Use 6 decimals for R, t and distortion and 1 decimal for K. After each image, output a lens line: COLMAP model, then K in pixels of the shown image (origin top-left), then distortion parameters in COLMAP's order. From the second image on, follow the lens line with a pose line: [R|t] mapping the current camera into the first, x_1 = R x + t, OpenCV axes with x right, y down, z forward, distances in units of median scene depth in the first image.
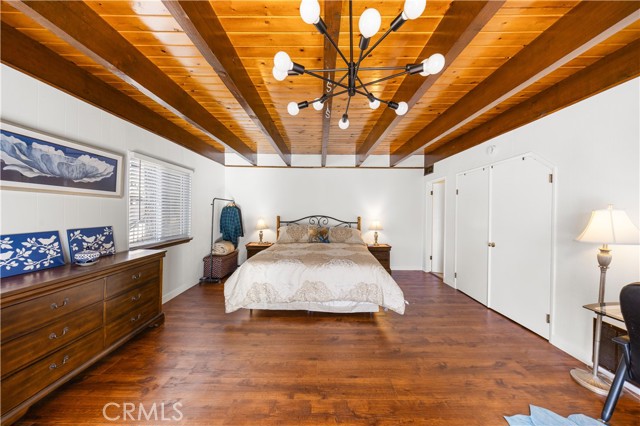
lens RADIAL K [[204.5, 0, 320.1], [0, 204.5, 210.5], [0, 0, 1]] dist [-0.009154, -0.000083]
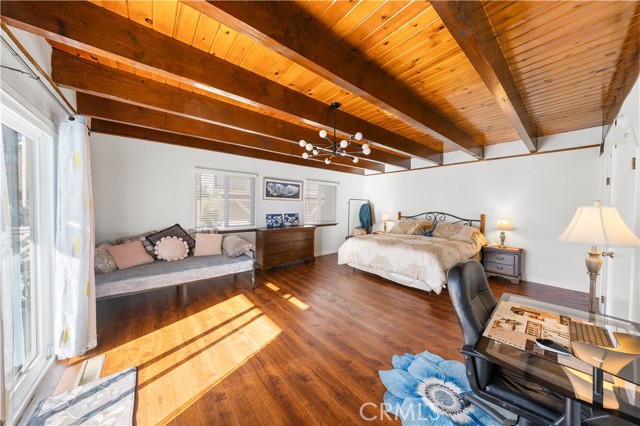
lens RADIAL K [[204.5, 0, 320.1], [0, 204.5, 210.5], [0, 0, 1]] dist [-0.009154, -0.000083]
pose [[0.639225, 0.015134, -0.768871, 0.794702], [-0.004424, 0.999862, 0.016002, 0.003377], [0.769007, -0.006827, 0.639203, -0.260273]]
